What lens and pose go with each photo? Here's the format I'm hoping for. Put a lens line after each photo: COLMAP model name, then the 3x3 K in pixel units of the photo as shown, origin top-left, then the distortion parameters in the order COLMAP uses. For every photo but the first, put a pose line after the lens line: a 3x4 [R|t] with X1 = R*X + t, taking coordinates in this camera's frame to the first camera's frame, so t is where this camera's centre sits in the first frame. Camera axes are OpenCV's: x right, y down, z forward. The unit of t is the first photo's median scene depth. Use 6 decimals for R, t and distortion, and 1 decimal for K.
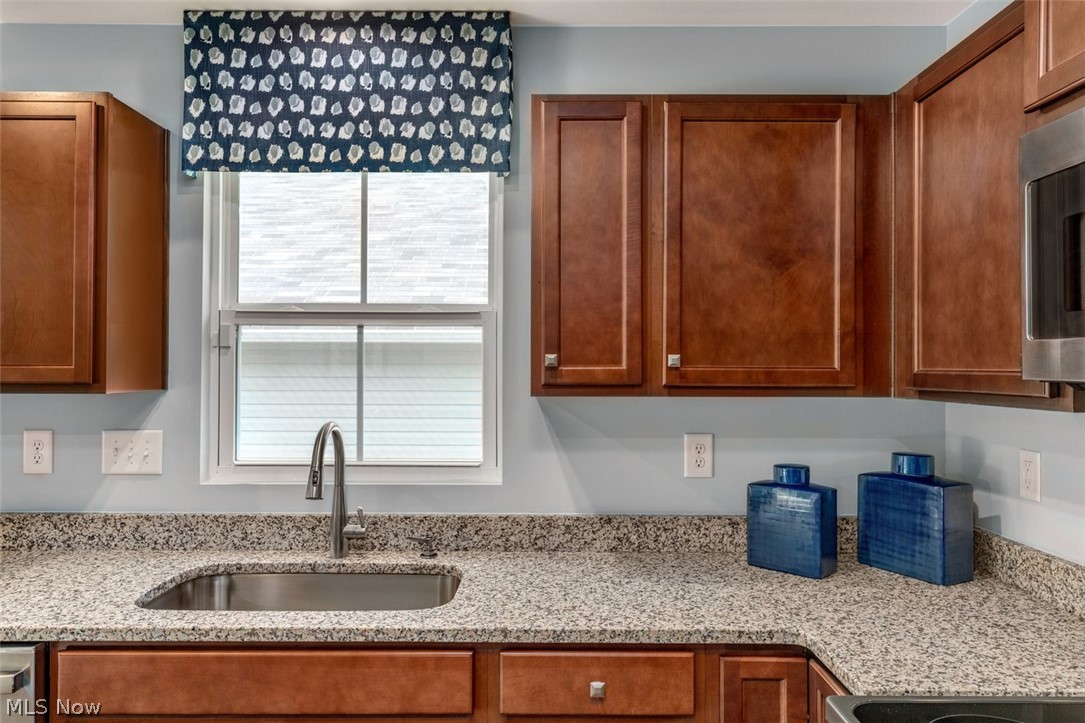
lens RADIAL K [[738.5, 0, 540.4], [0, 738.5, 362.5], [0, 0, 1]] dist [0.004152, 0.002043]
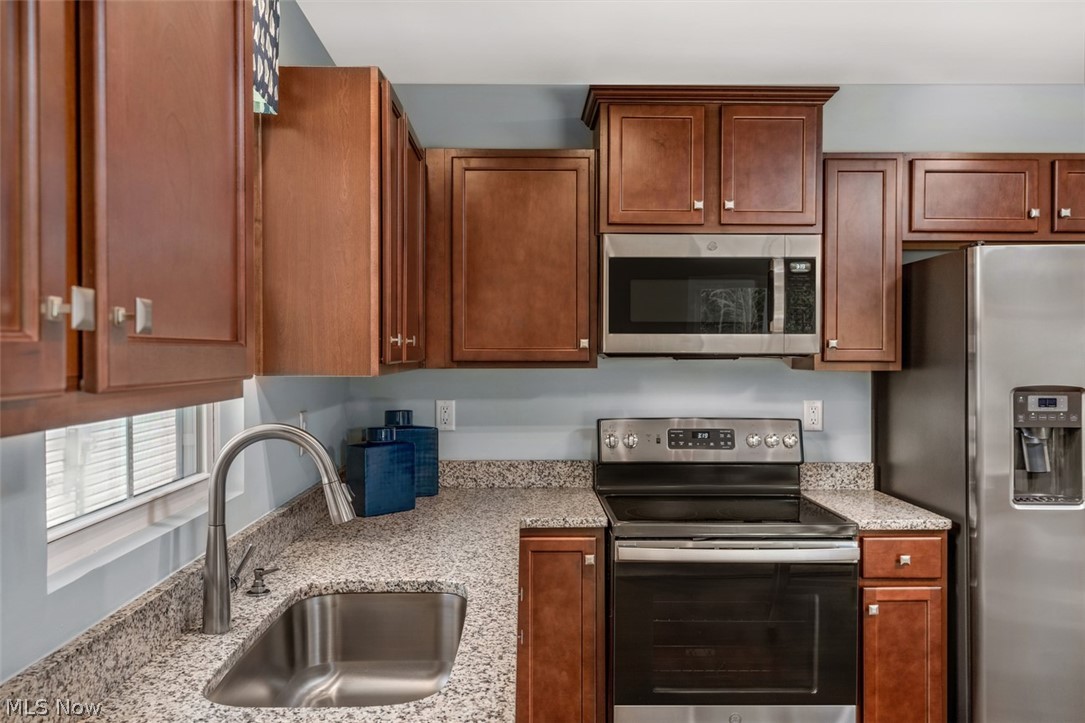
lens RADIAL K [[927.5, 0, 541.5], [0, 927.5, 357.6], [0, 0, 1]] dist [0.000268, -0.000351]
pose [[-0.044594, -0.008949, 0.998965, -1.427686], [-0.004325, 0.999952, 0.008765, 0.012819], [-0.998996, -0.003930, -0.044631, 0.960083]]
